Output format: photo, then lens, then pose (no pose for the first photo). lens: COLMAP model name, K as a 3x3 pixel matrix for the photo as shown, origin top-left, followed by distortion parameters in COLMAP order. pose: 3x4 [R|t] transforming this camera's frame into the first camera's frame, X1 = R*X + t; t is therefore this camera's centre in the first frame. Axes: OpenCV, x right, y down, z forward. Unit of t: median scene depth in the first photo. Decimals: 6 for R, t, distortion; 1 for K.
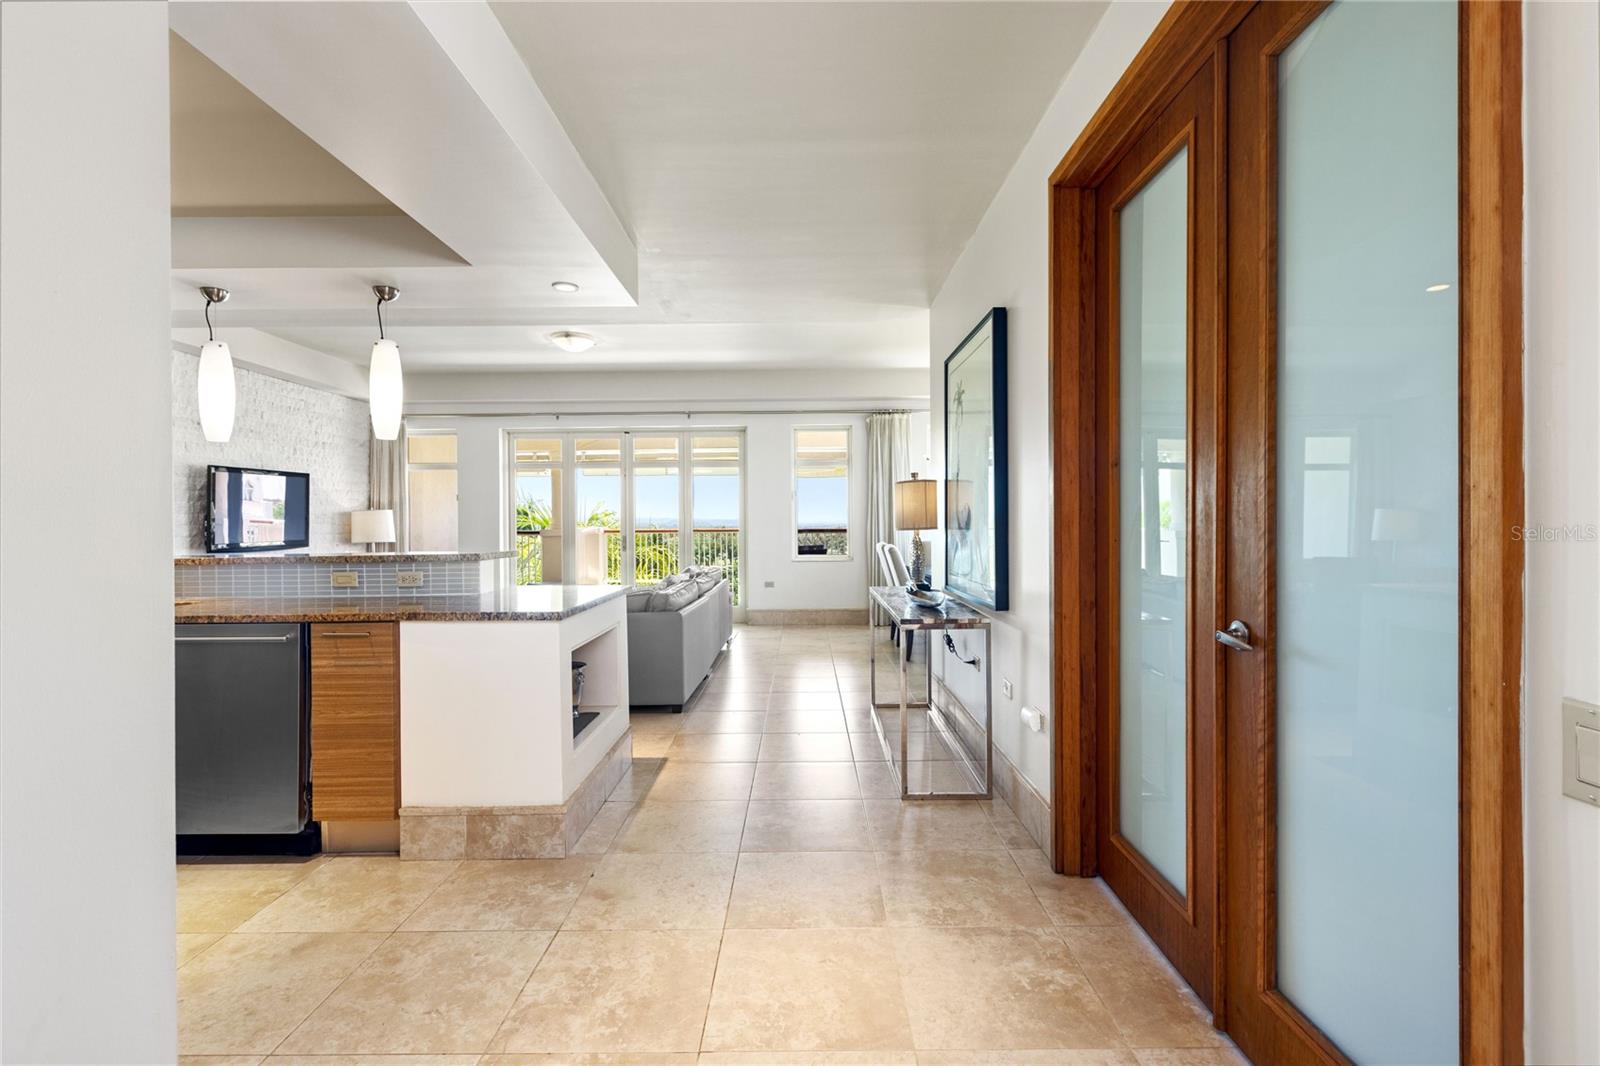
lens RADIAL K [[1215.5, 0, 802.9], [0, 1215.5, 523.6], [0, 0, 1]] dist [0.004801, 0.038868]
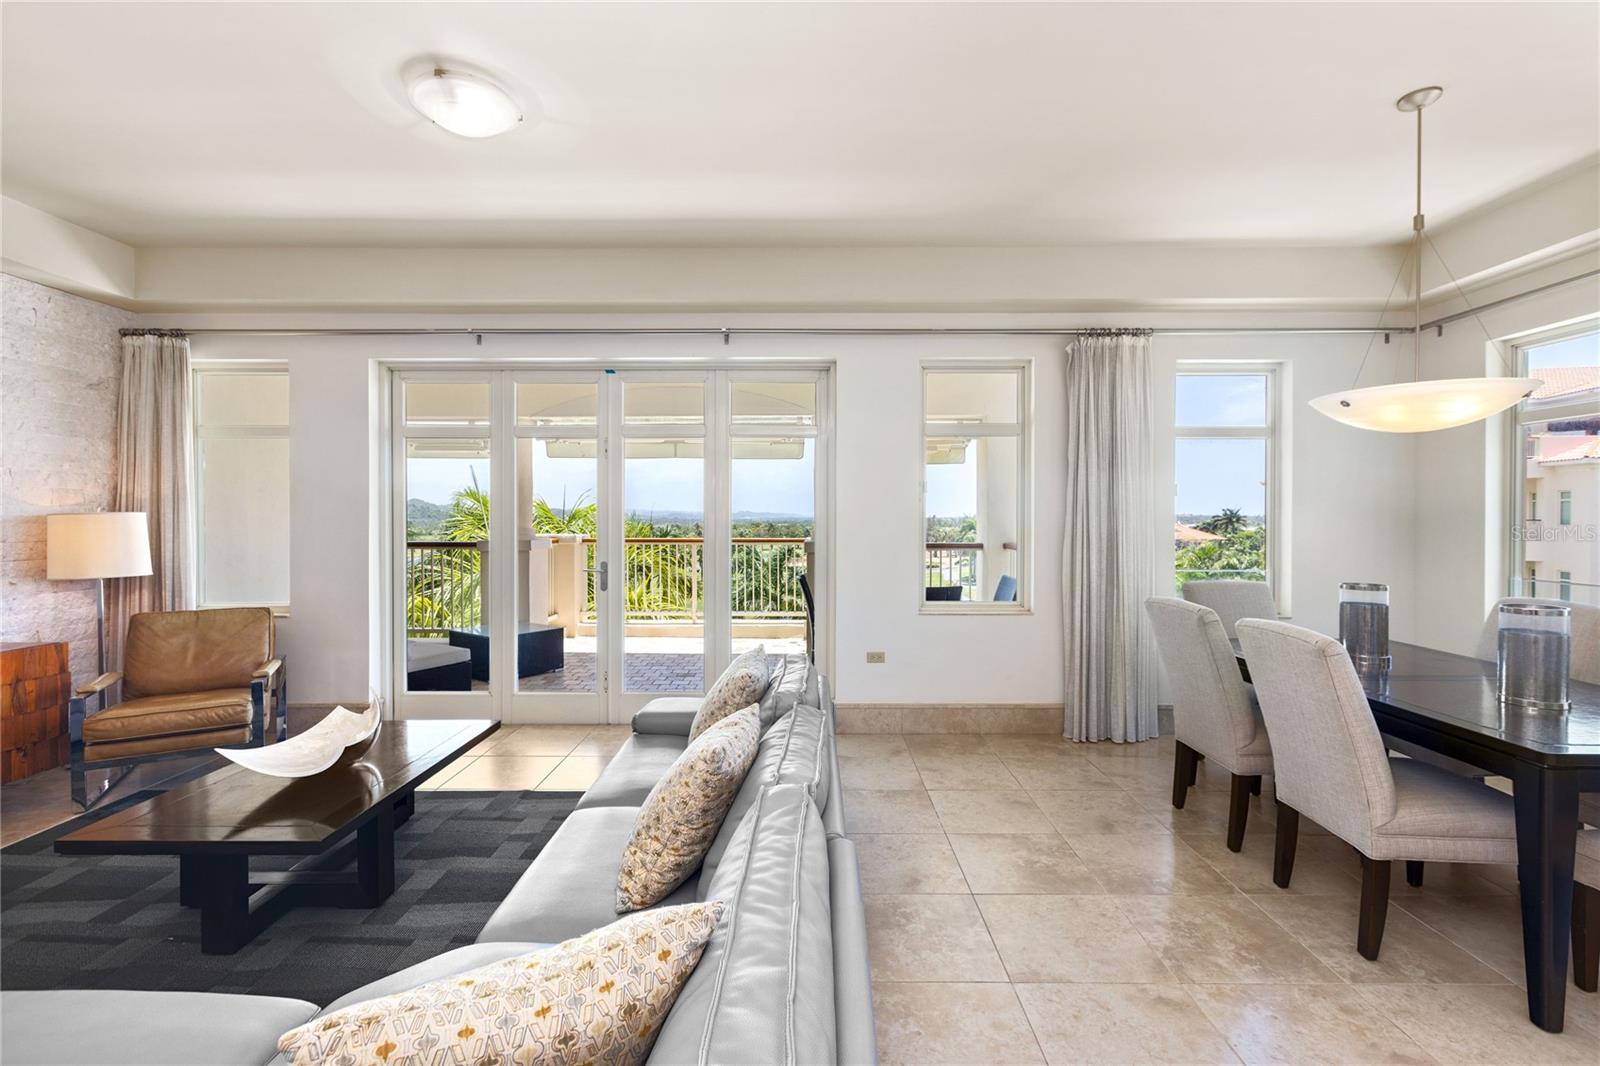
lens RADIAL K [[1215.5, 0, 799.0], [0, 1215.5, 529.0], [0, 0, 1]] dist [0.004801, 0.038868]
pose [[0.999951, 0.008987, -0.004075, -0.060120], [-0.008949, 0.999916, 0.009374, -0.011126], [0.004159, -0.009337, 0.999948, 0.476024]]
